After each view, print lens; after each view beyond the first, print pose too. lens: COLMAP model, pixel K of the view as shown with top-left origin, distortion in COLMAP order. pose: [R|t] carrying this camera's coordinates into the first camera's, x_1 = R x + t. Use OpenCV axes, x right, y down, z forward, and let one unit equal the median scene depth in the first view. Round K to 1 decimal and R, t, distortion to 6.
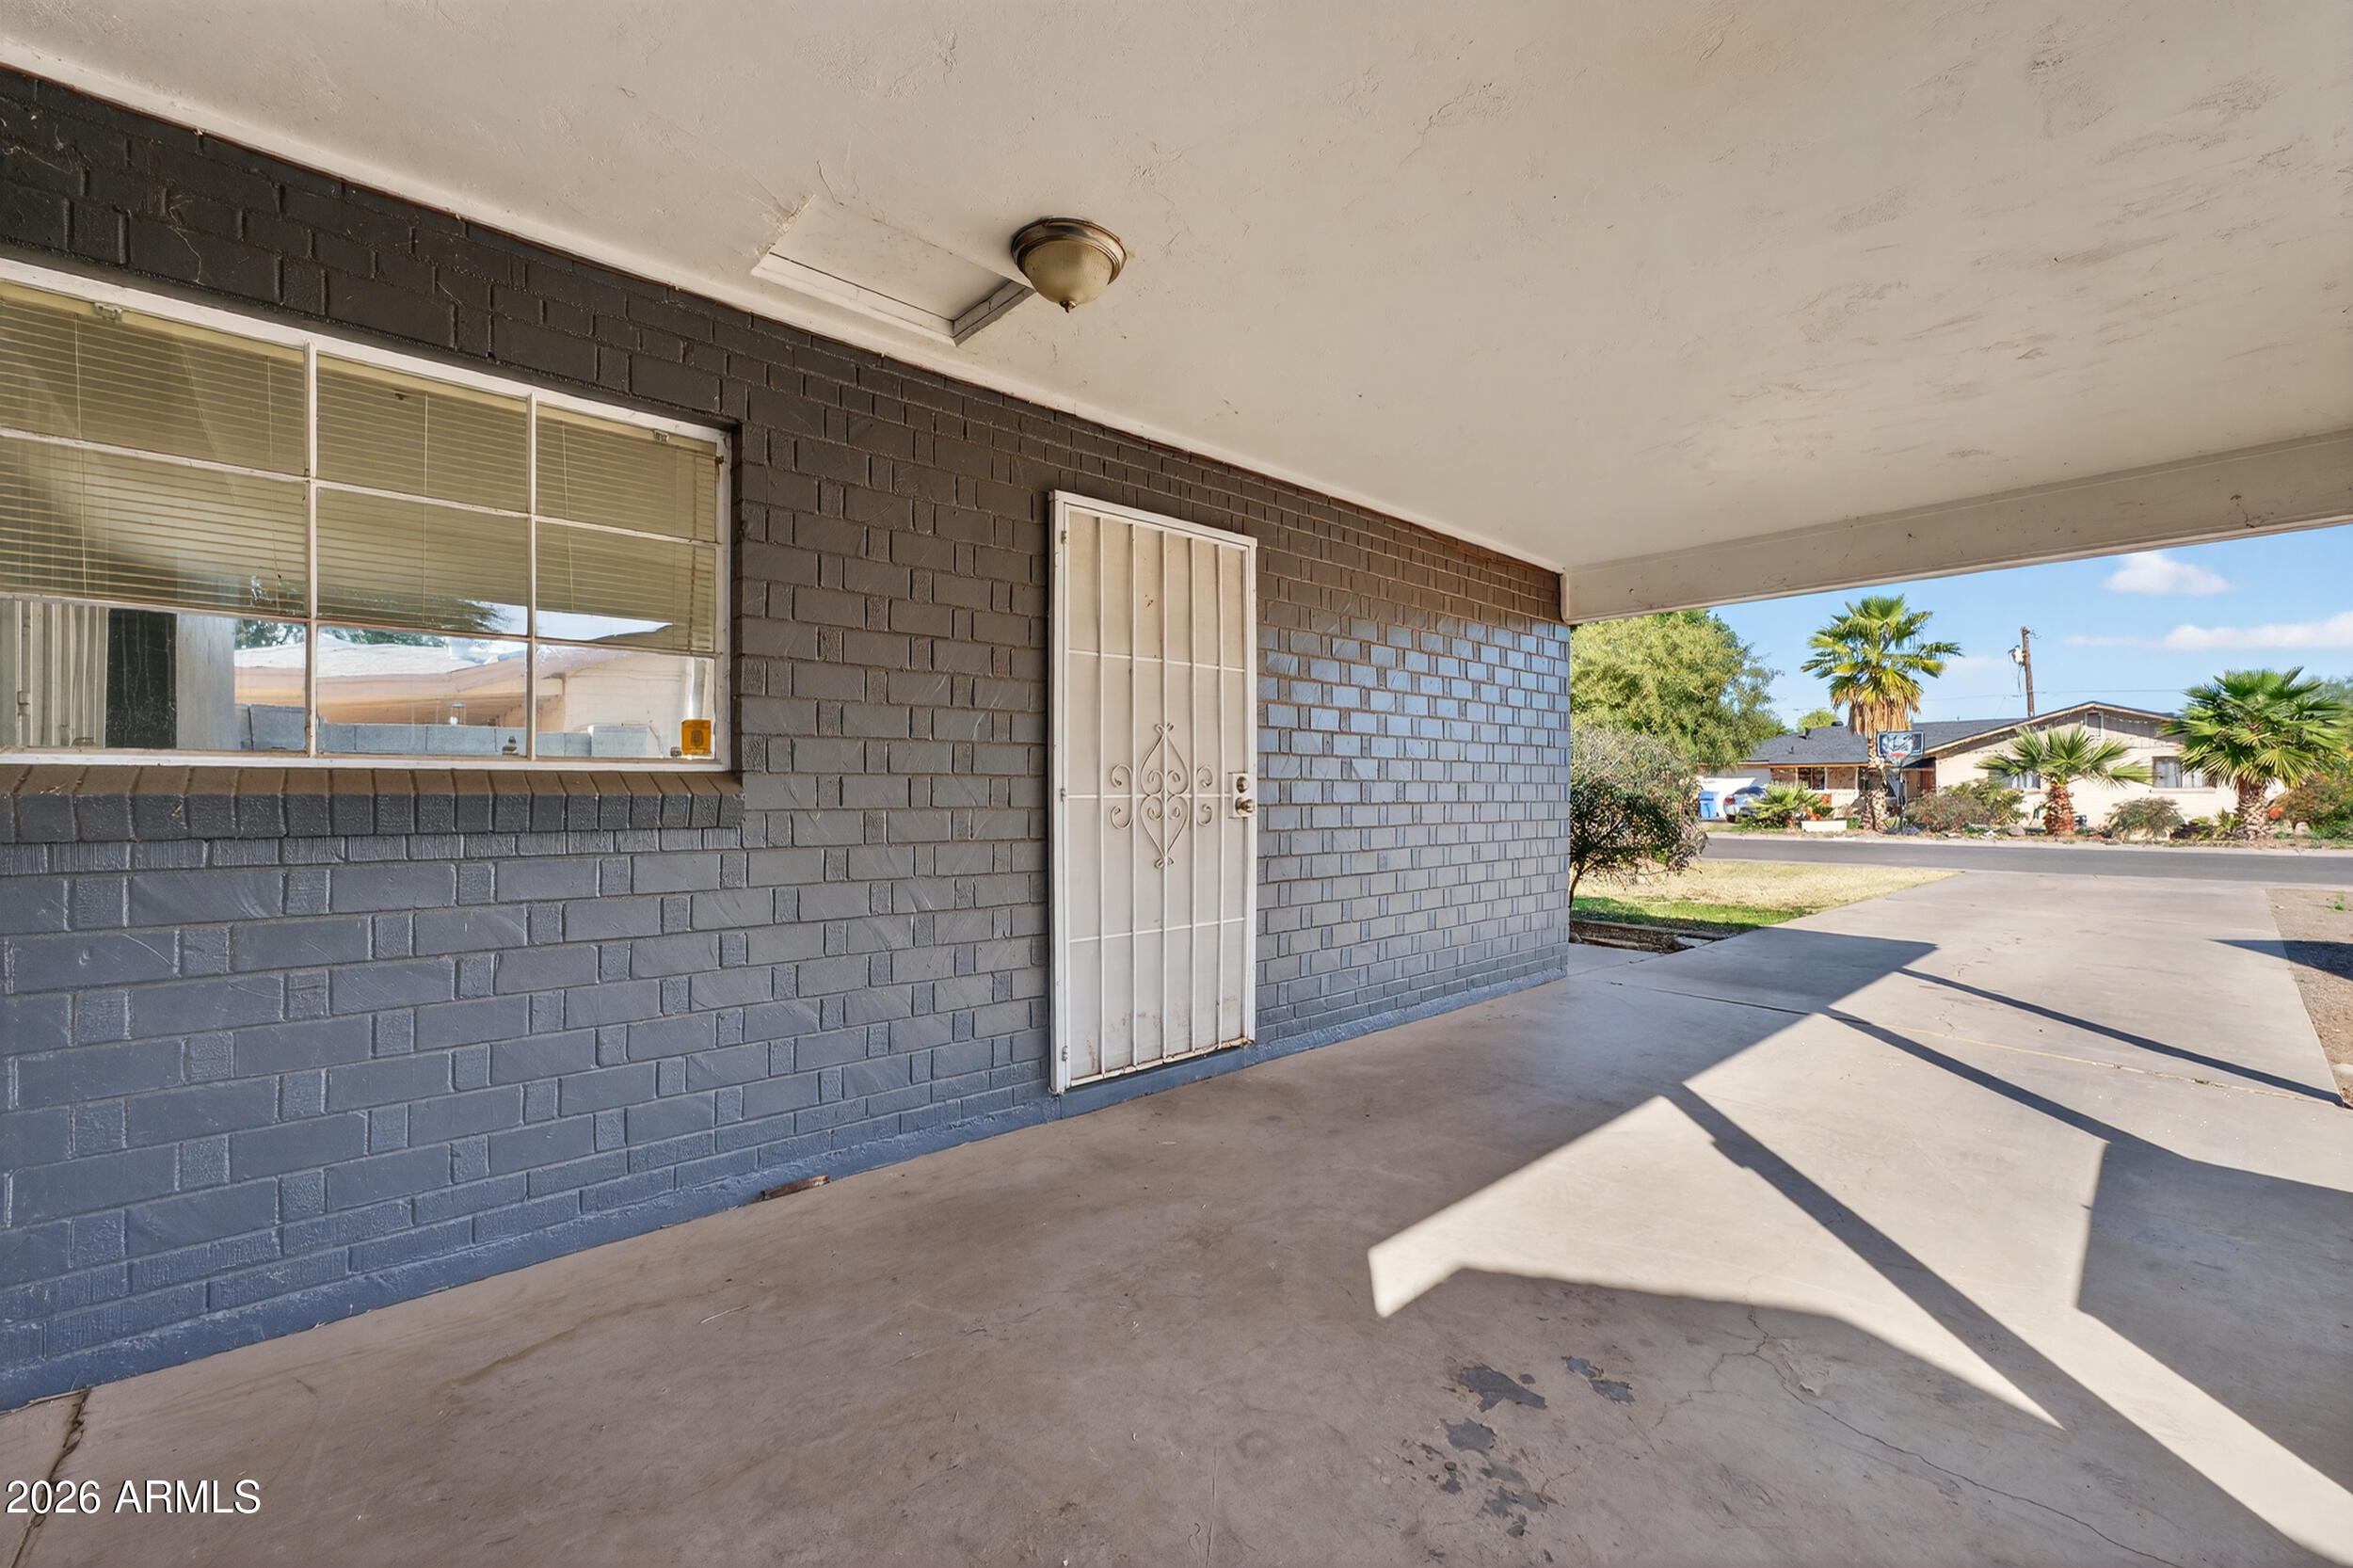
lens RADIAL K [[946.5, 0, 1167.3], [0, 946.5, 812.7], [0, 0, 1]] dist [-0.001278, -0.000164]
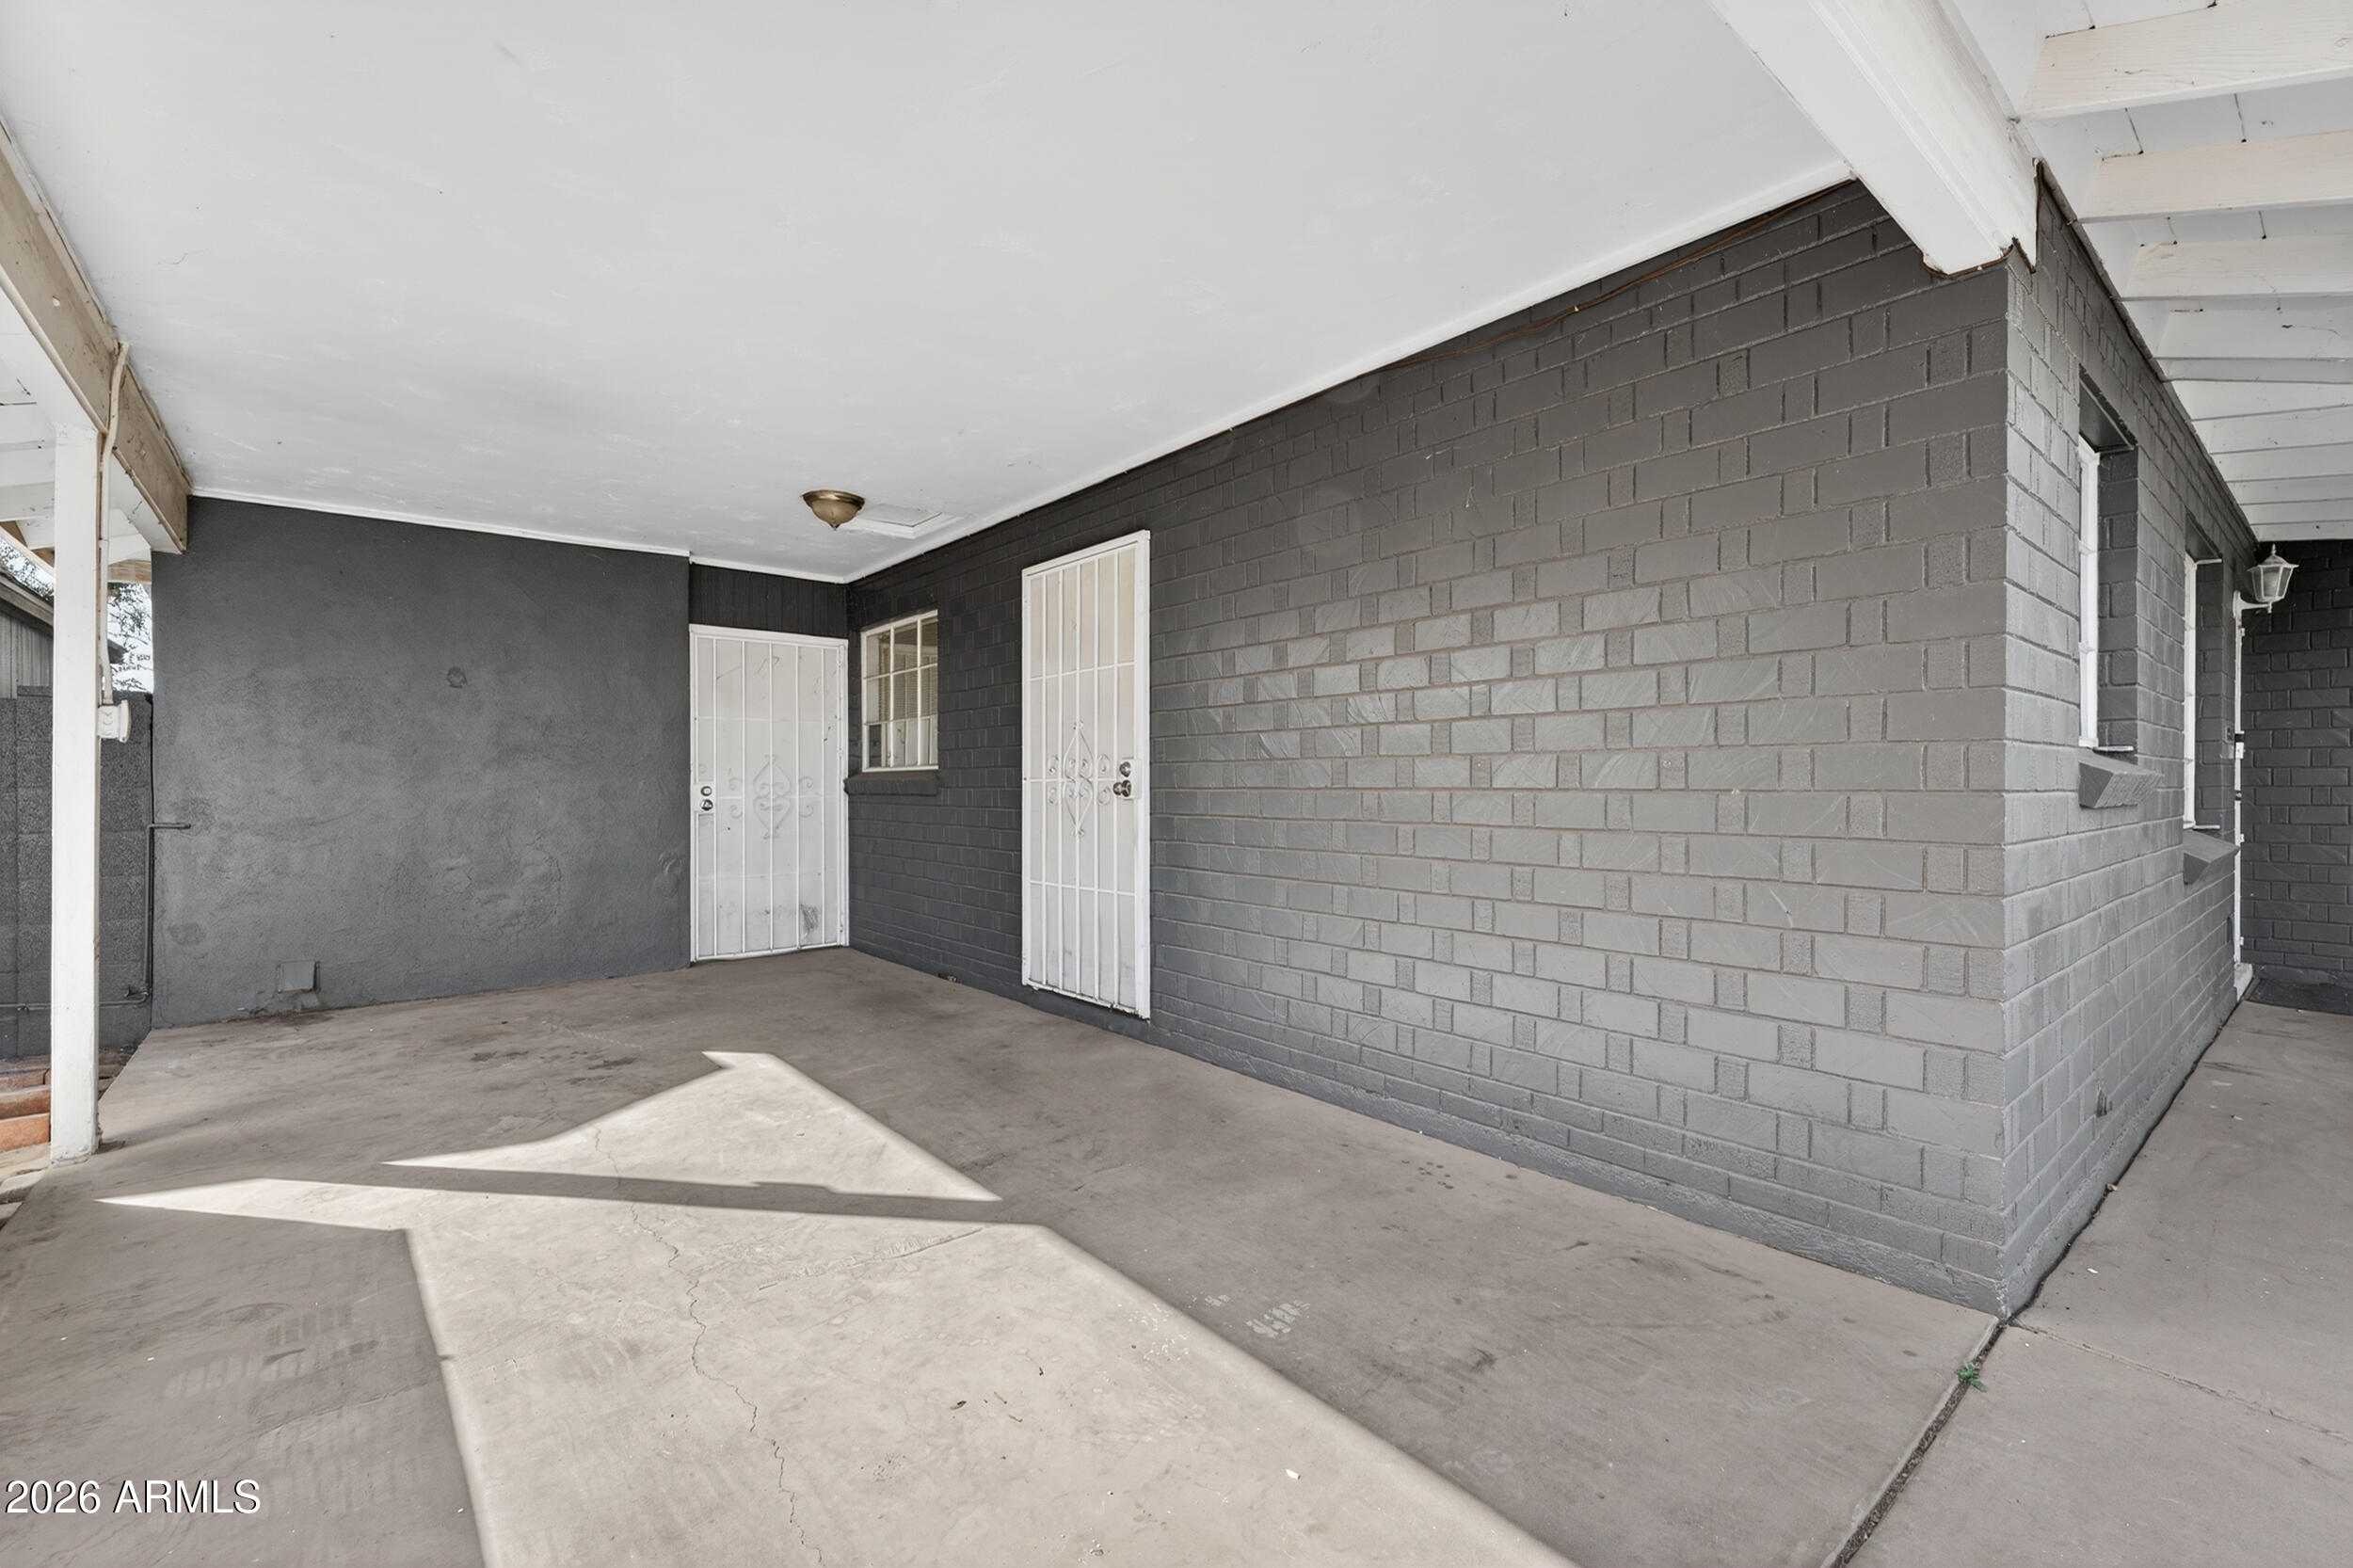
lens RADIAL K [[997.5, 0, 1176.5], [0, 997.5, 784.0], [0, 0, 1]] dist [0.030101, -0.000031]
pose [[-0.033192, 0.000069, -0.999449, 1.338049], [-0.014731, 0.999891, 0.000558, -0.016390], [0.999340, 0.014742, -0.033187, 1.218082]]
